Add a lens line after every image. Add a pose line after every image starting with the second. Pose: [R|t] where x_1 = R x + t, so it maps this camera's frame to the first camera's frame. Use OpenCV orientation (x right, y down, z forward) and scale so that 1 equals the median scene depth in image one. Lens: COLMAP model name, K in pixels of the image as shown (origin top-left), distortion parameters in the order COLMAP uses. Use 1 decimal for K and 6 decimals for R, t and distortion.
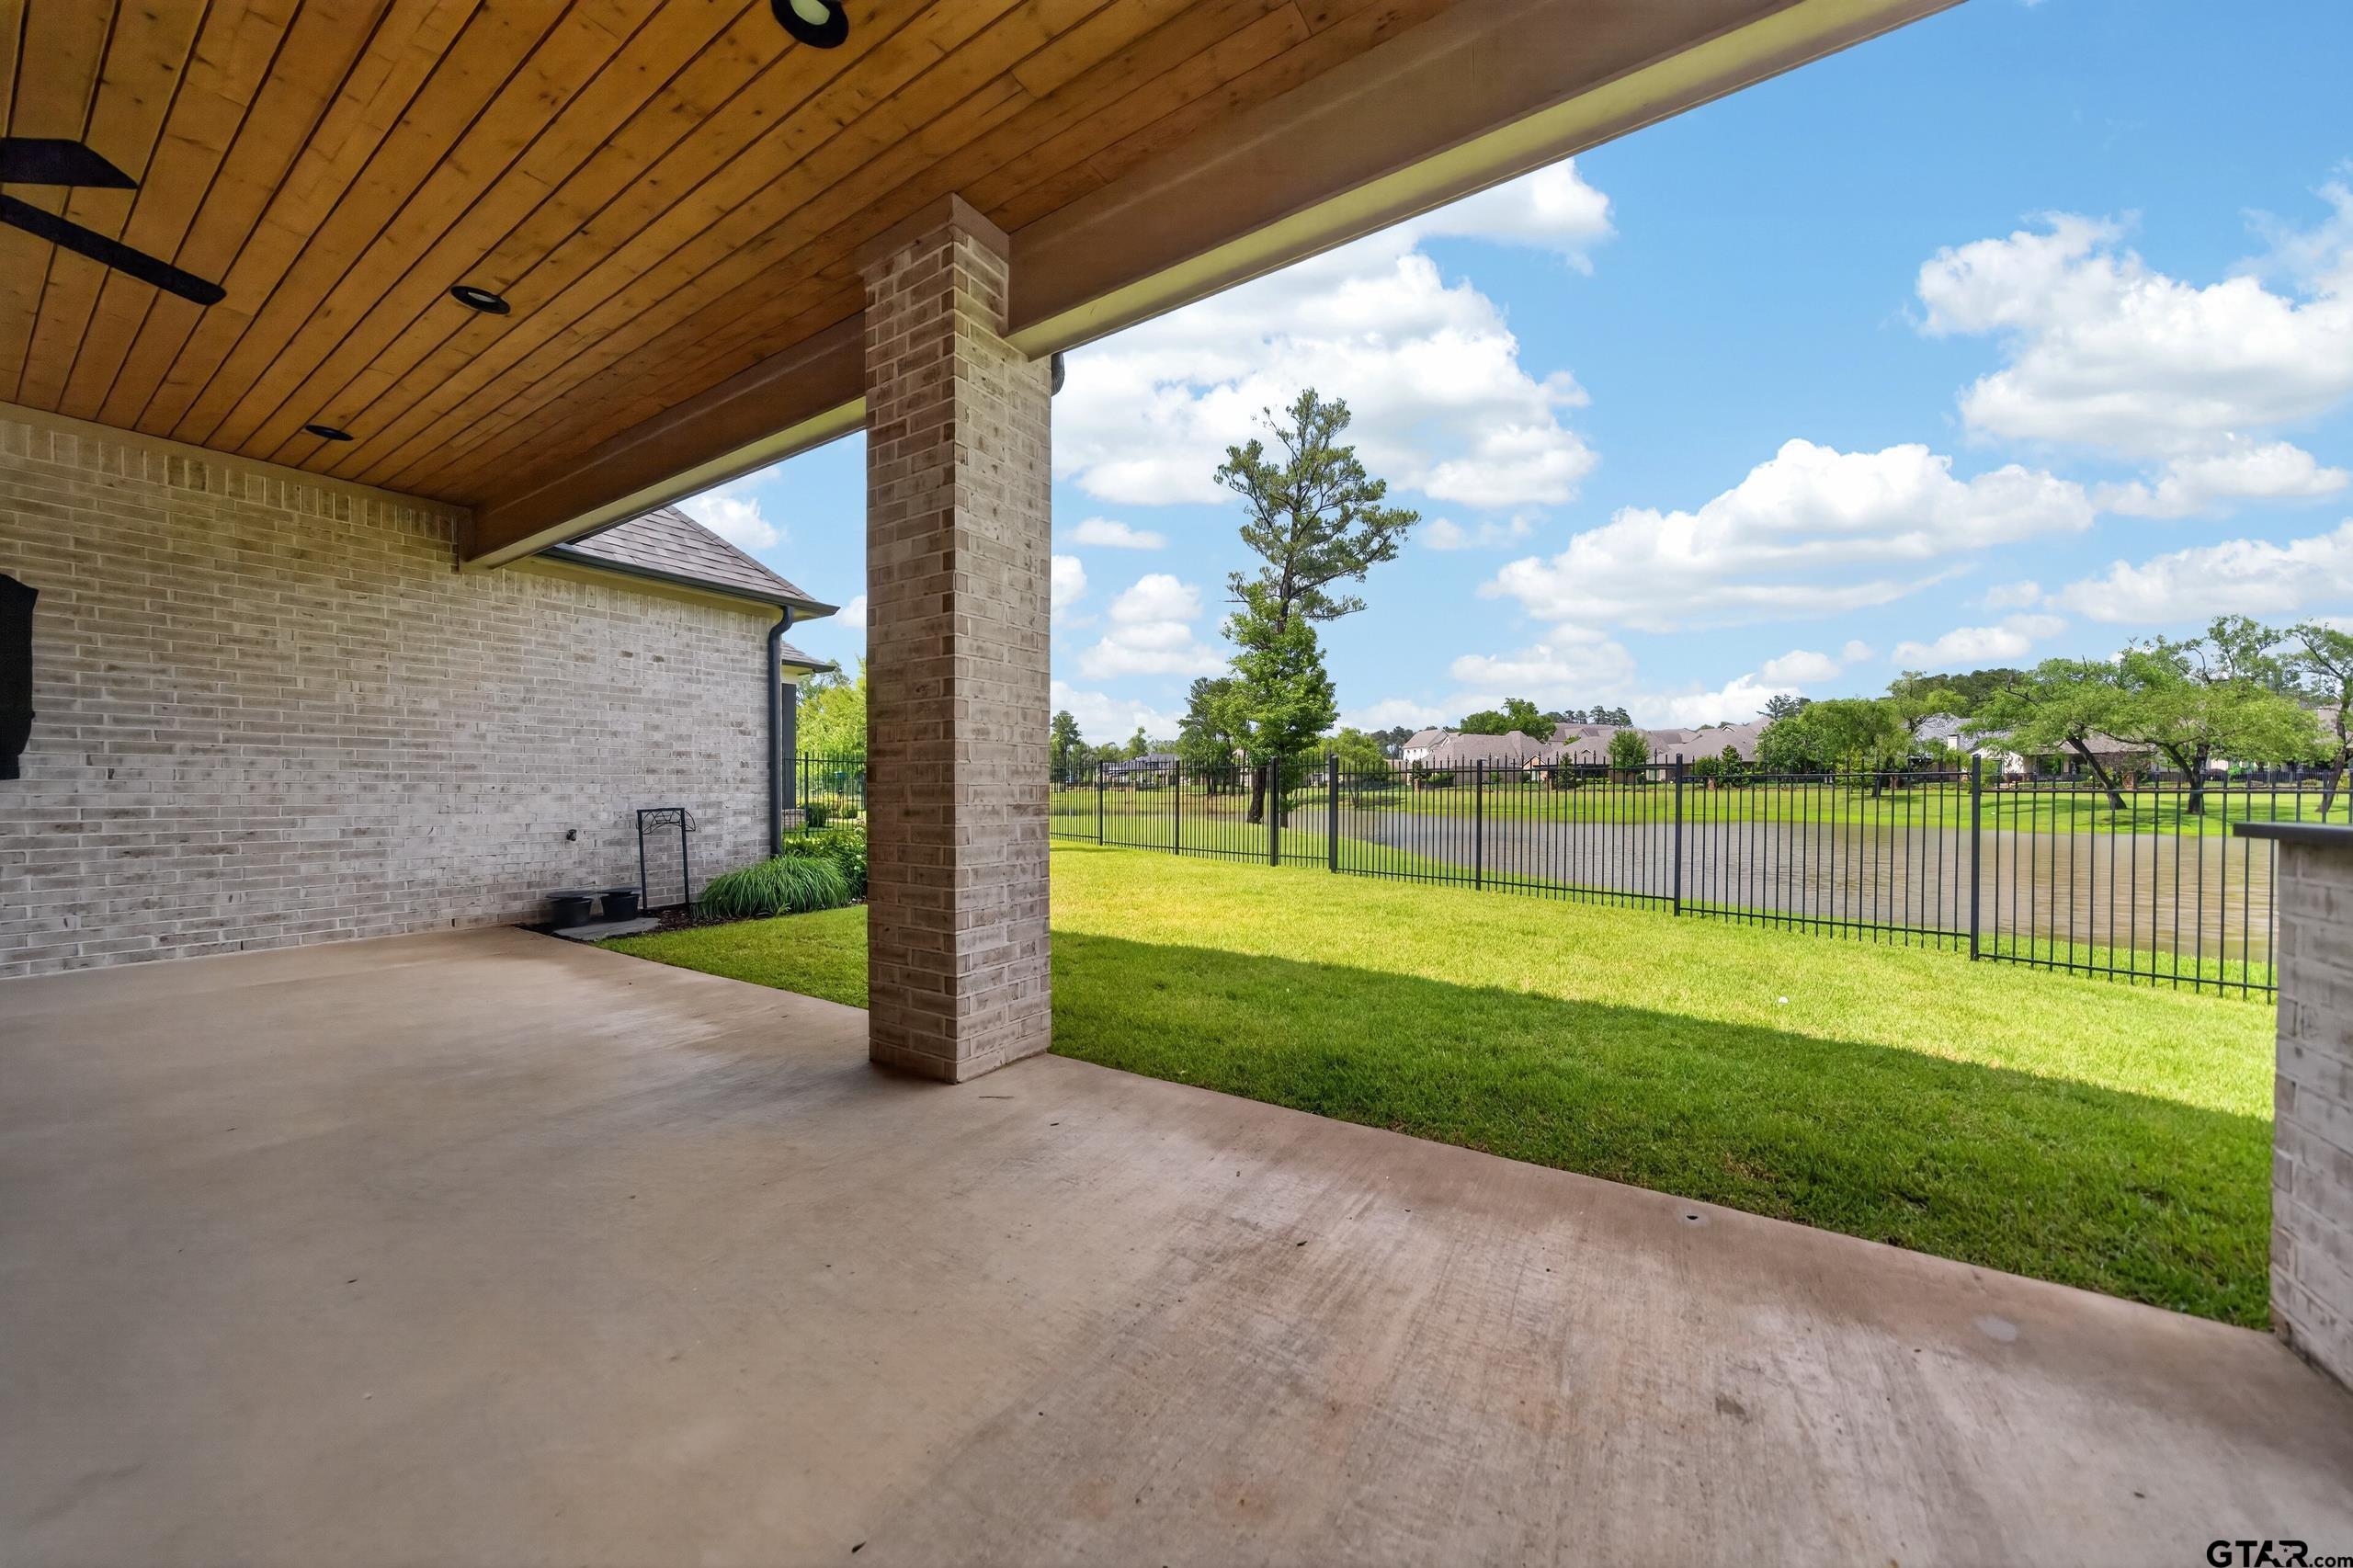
lens RADIAL K [[818.7, 0, 1256.8], [0, 818.7, 804.9], [0, 0, 1]] dist [-0.008600, 0.001970]
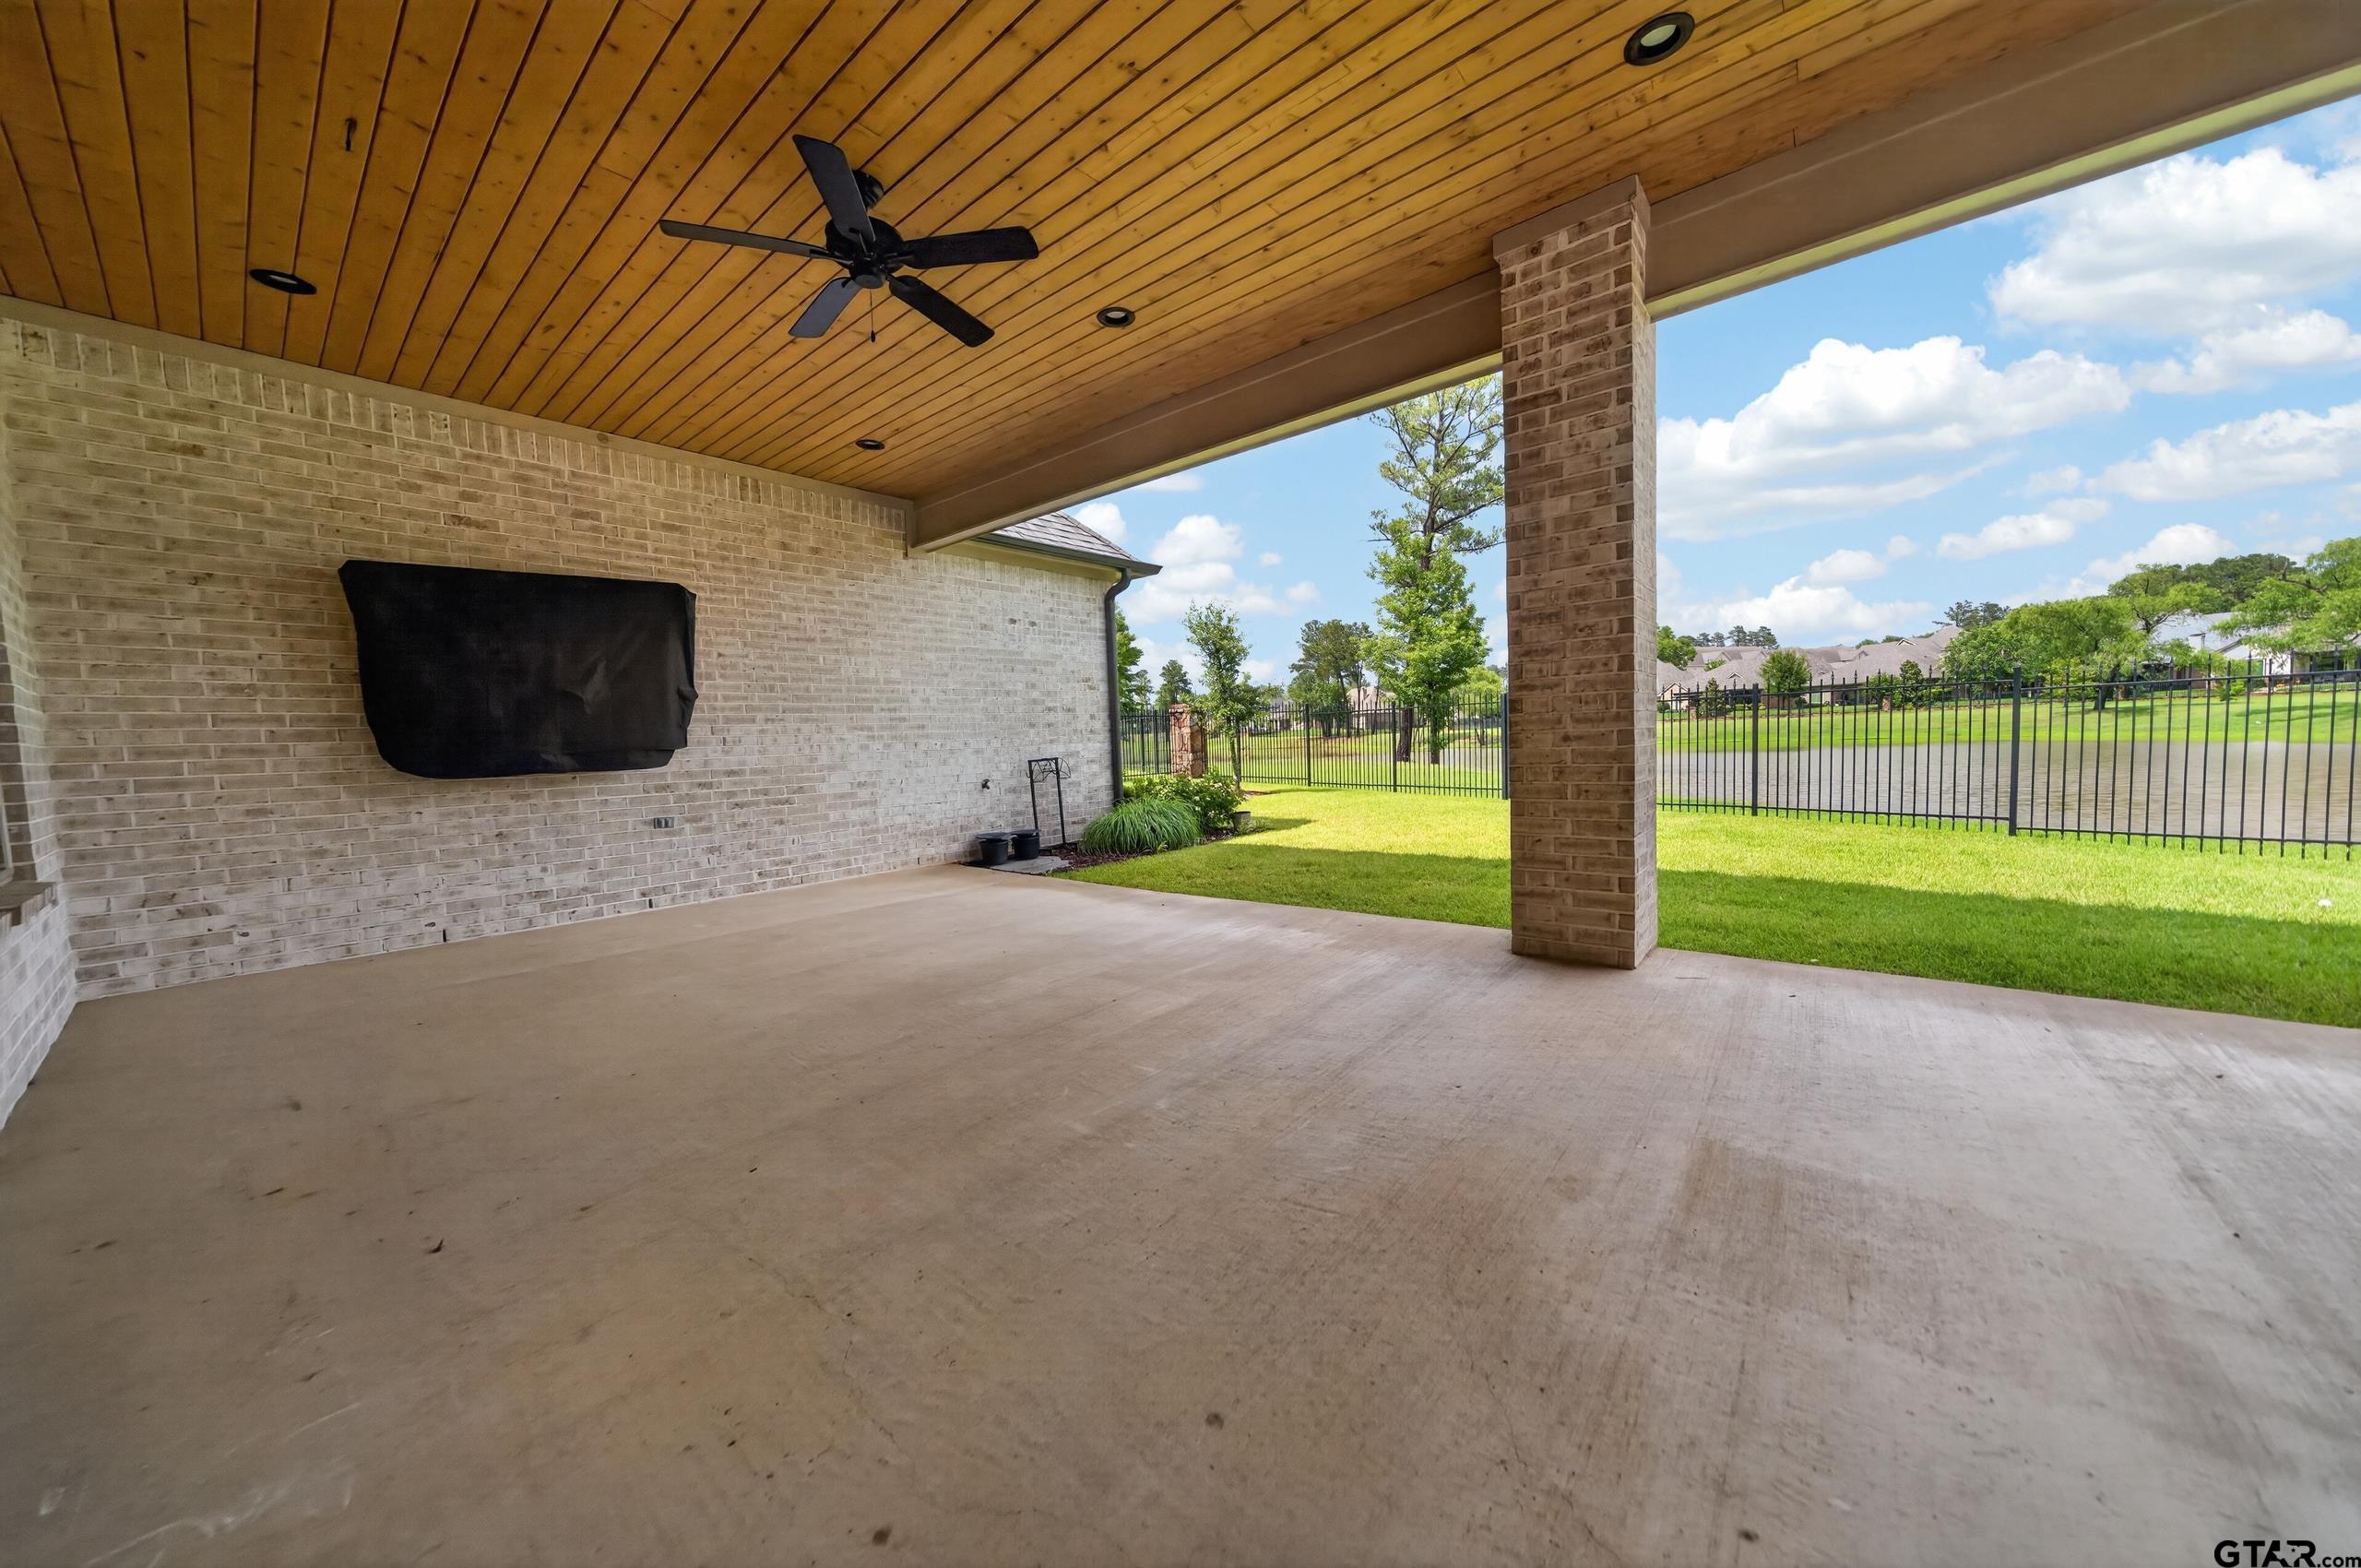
lens RADIAL K [[821.5, 0, 1233.0], [0, 821.5, 790.2], [0, 0, 1]] dist [-0.008600, 0.001970]
pose [[0.990254, -0.031462, -0.135673, -0.324154], [0.037996, 0.998226, 0.045846, 0.005606], [0.133990, -0.050554, 0.989692, -0.089856]]
